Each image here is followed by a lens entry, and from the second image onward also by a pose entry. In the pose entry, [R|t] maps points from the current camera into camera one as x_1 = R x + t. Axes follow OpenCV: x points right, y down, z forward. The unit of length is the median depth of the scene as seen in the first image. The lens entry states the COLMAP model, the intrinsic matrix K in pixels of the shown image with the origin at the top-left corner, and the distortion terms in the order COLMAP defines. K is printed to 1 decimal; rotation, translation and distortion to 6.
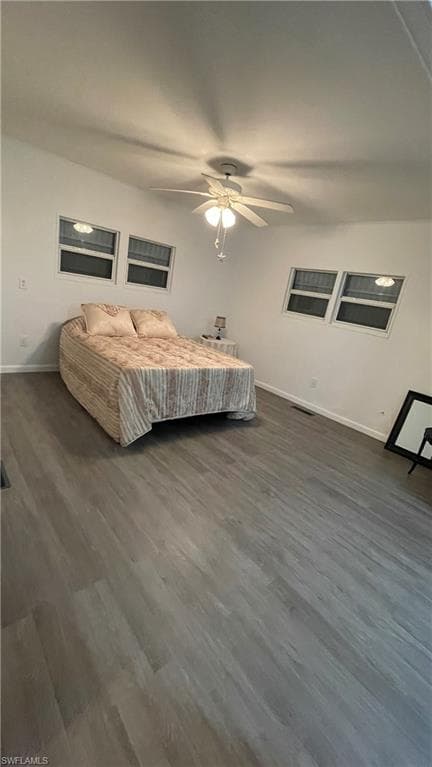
lens RADIAL K [[315.6, 0, 215.9], [0, 315.6, 385.9], [0, 0, 1]] dist [0.001119, 0.000652]
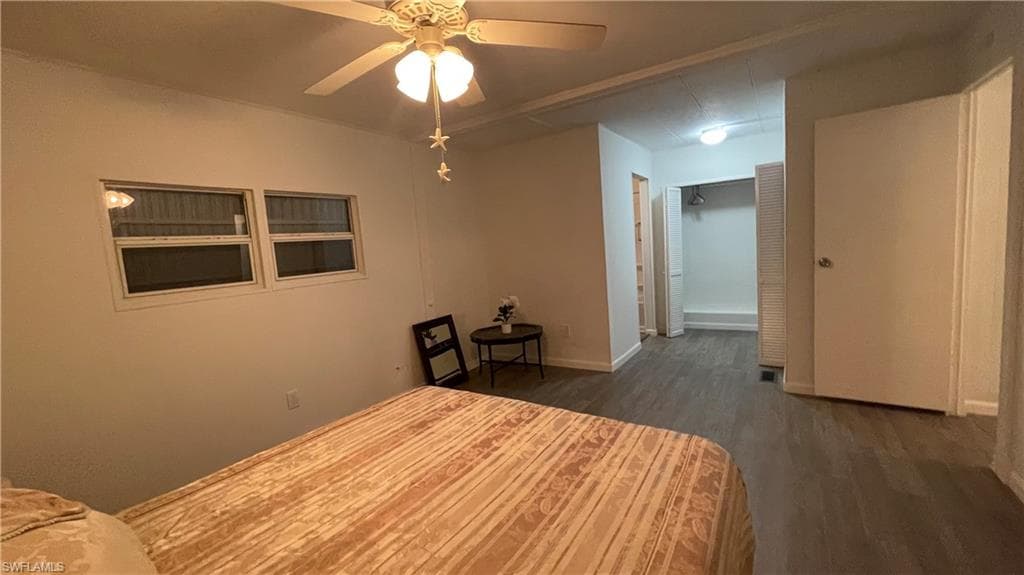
lens RADIAL K [[418.9, 0, 512.5], [0, 418.9, 288.7], [0, 0, 1]] dist [-0.000056, 0.000216]
pose [[-0.295348, -0.249175, 0.922324, -0.482026], [0.299839, 0.892440, 0.337116, -0.374533], [-0.907120, 0.376116, -0.188868, 0.934701]]
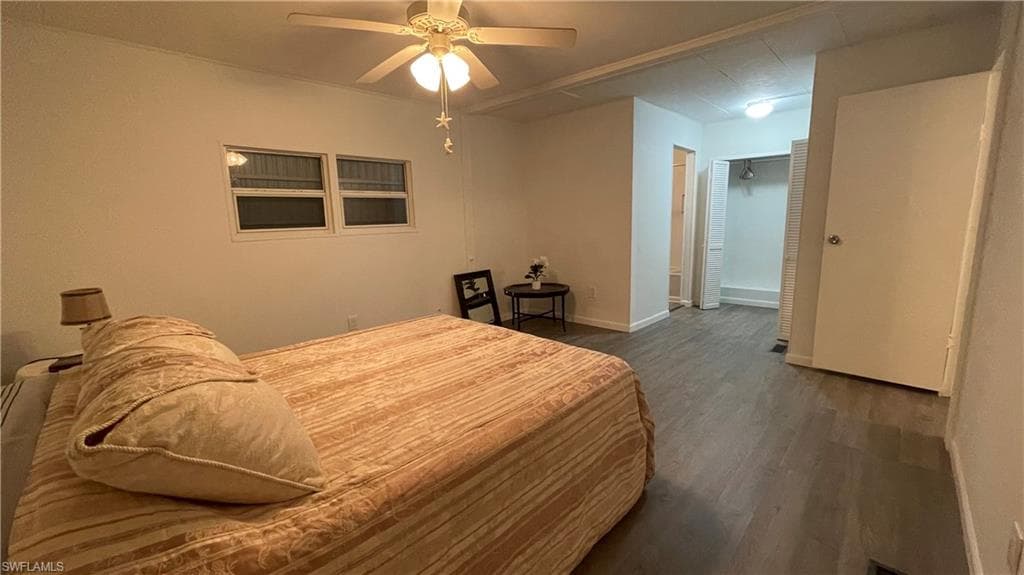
lens RADIAL K [[418.9, 0, 512.5], [0, 418.9, 288.7], [0, 0, 1]] dist [-0.000056, 0.000216]
pose [[-0.111889, -0.331830, 0.936680, -0.656901], [0.294549, 0.889165, 0.350181, -0.356354], [-0.949064, 0.315080, -0.001747, 0.843068]]
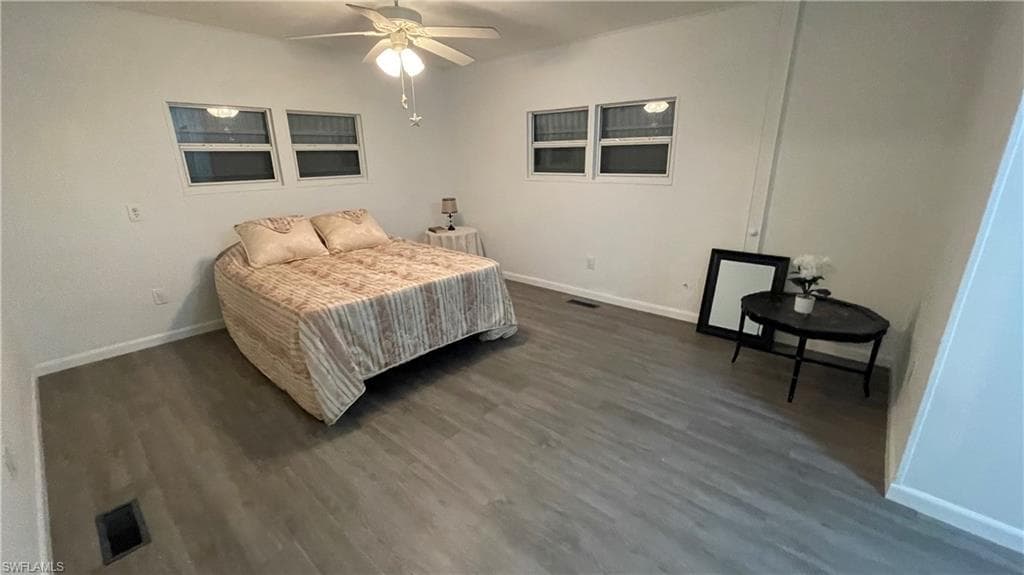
lens RADIAL K [[418.9, 0, 512.5], [0, 418.9, 288.7], [0, 0, 1]] dist [-0.000056, 0.000216]
pose [[0.973253, -0.217817, 0.073040, 0.065122], [0.215808, 0.975828, 0.034448, -0.029973], [-0.078777, -0.017764, 0.996734, 0.056852]]
